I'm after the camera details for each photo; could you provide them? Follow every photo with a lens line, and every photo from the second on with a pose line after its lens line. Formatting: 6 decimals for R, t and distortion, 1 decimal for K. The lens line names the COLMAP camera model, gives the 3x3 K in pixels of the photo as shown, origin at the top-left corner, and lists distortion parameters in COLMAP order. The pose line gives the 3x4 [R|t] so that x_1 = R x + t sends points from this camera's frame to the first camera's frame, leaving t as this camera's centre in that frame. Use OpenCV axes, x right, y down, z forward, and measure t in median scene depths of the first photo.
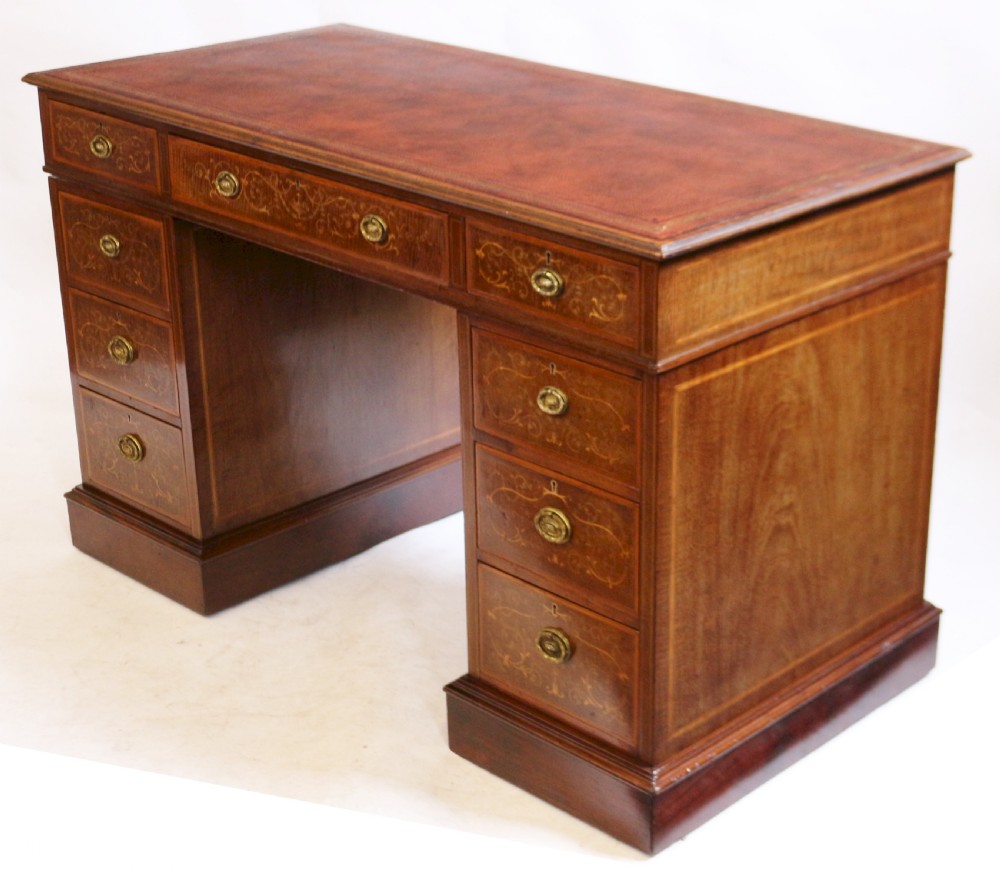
lens RADIAL K [[1840.9, 0, 633.8], [0, 1840.9, 434.7], [0, 0, 1]] dist [-0.086206, 0.158963]
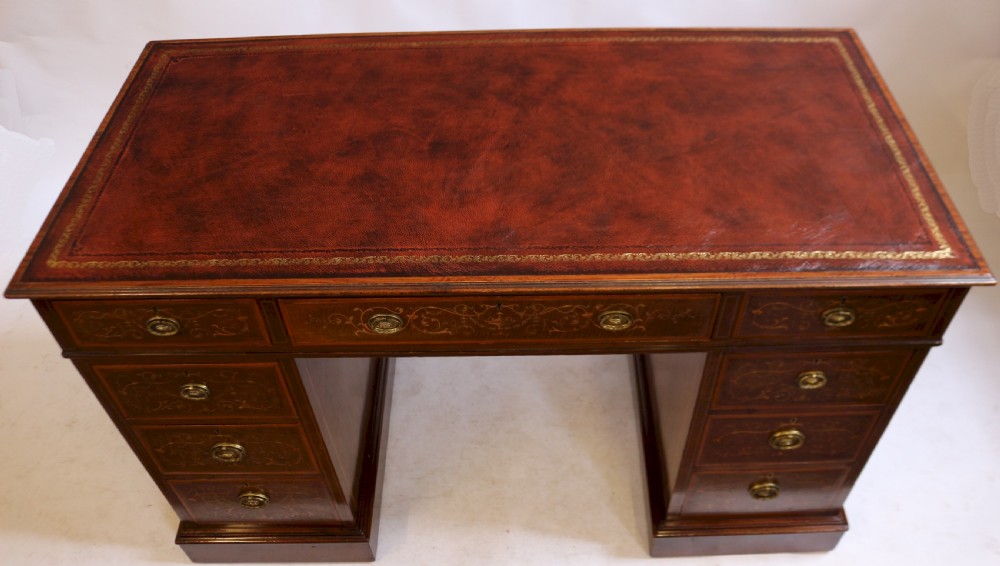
lens RADIAL K [[819.3, 0, 511.2], [0, 819.3, 287.9], [0, 0, 1]] dist [-0.151810, 0.139505]
pose [[0.742855, -0.507850, 0.436182, -0.387655], [0.283929, 0.829055, 0.481718, -0.376568], [-0.606259, -0.234002, 0.760061, 0.701916]]
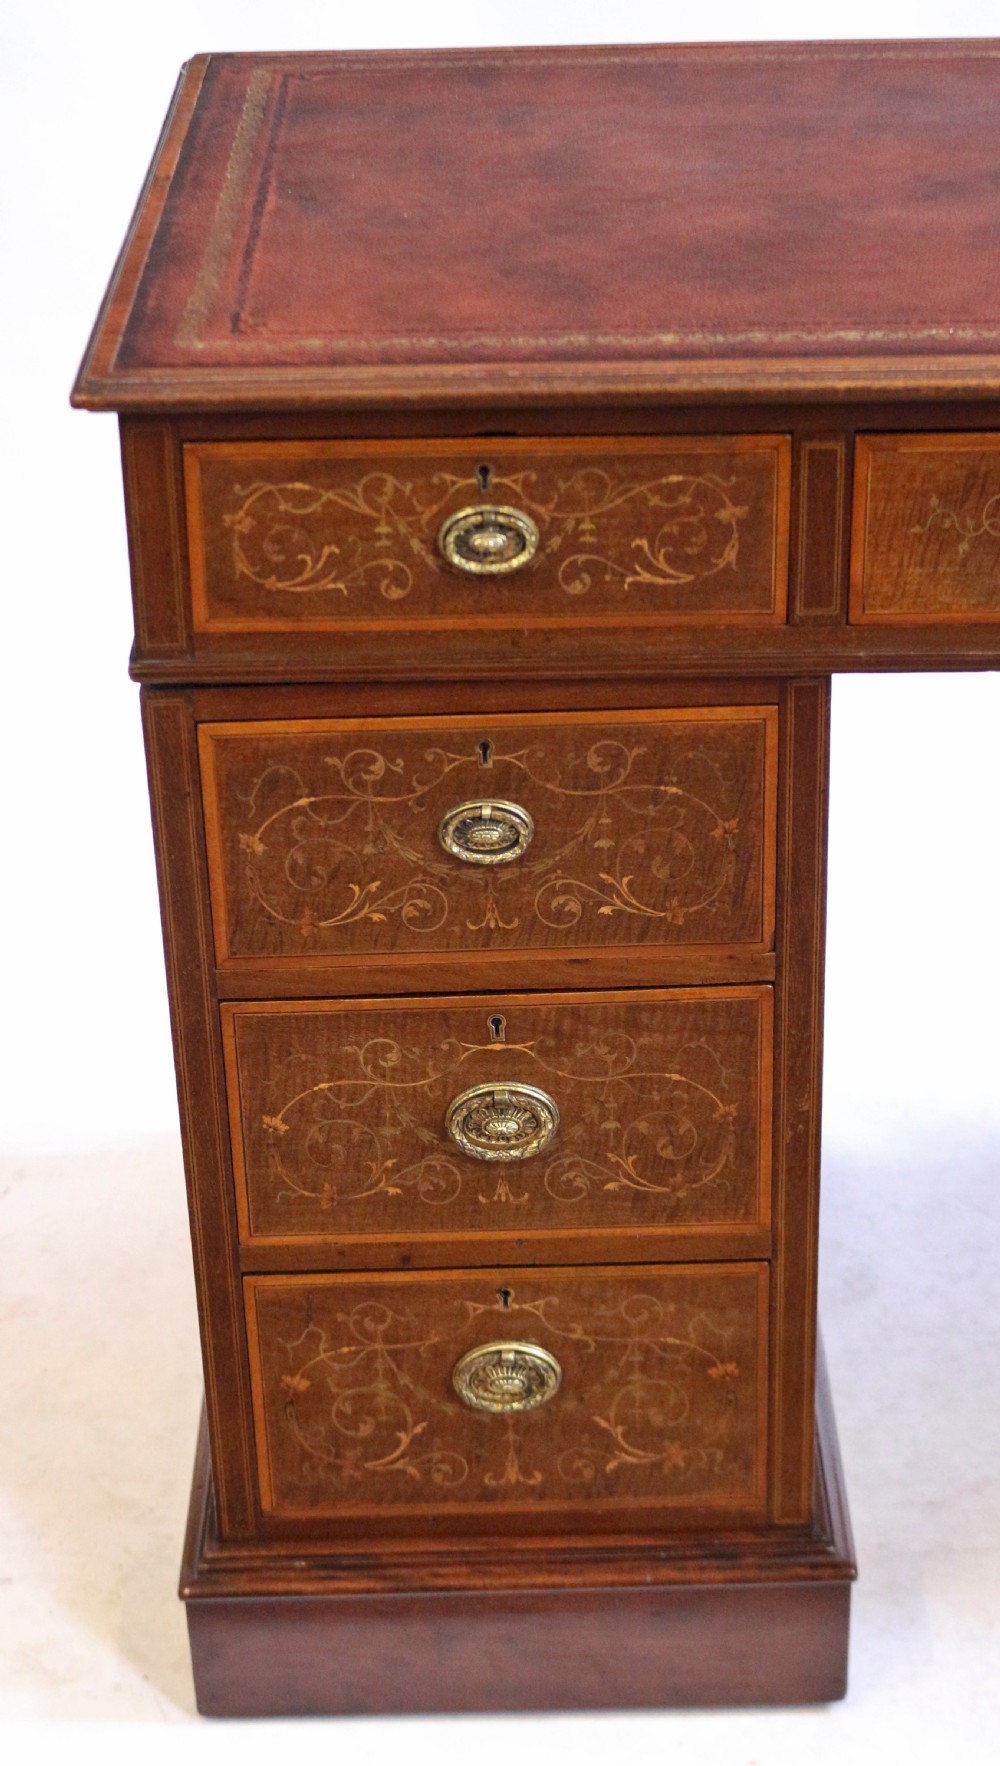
lens RADIAL K [[3141.9, 0, 544.4], [0, 3141.9, 952.4], [0, 0, 1]] dist [-0.024204, -0.031043]
pose [[0.739243, -0.353539, 0.573175, -0.735264], [0.284084, 0.935392, 0.210565, -0.240129], [-0.610586, 0.007171, 0.791917, 0.669658]]
